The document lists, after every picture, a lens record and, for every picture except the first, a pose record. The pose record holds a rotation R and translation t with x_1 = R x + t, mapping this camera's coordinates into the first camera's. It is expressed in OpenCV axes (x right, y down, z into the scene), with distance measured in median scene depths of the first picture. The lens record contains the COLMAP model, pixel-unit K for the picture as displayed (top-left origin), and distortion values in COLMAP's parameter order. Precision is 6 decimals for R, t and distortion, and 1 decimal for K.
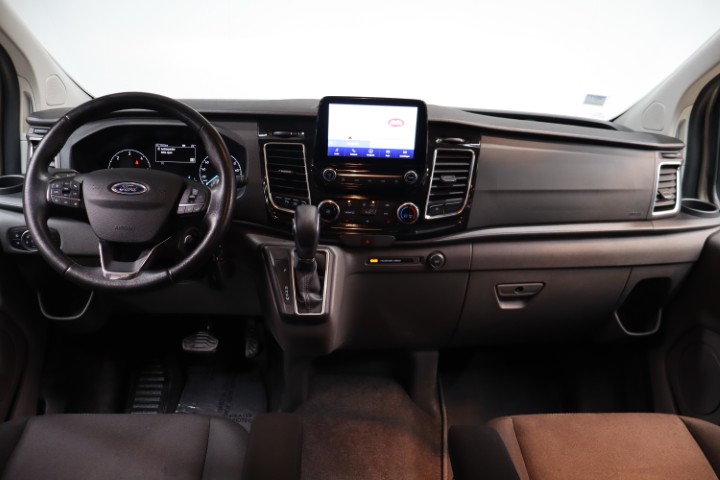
lens RADIAL K [[576.1, 0, 373.4], [0, 576.1, 232.6], [0, 0, 1]] dist [0.009727, 0.011152]
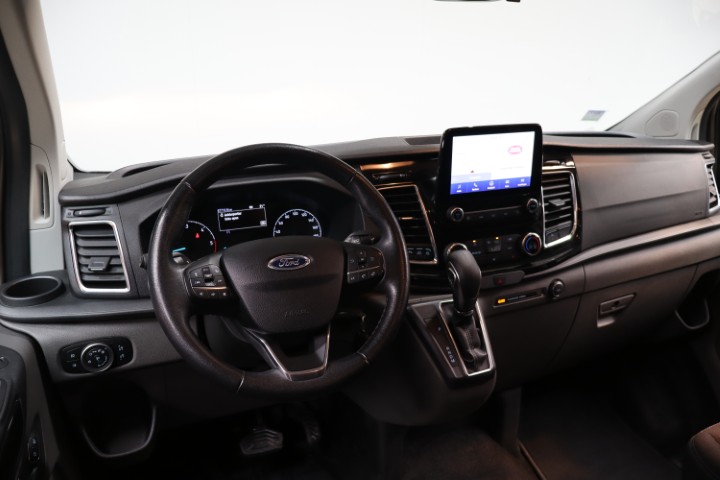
lens RADIAL K [[576.1, 0, 362.7], [0, 576.1, 236.6], [0, 0, 1]] dist [0.009727, 0.011152]
pose [[0.943482, -0.148747, 0.296169, -0.464539], [0.168391, 0.984833, -0.041812, -0.051306], [-0.285458, 0.089321, 0.954220, 0.176833]]
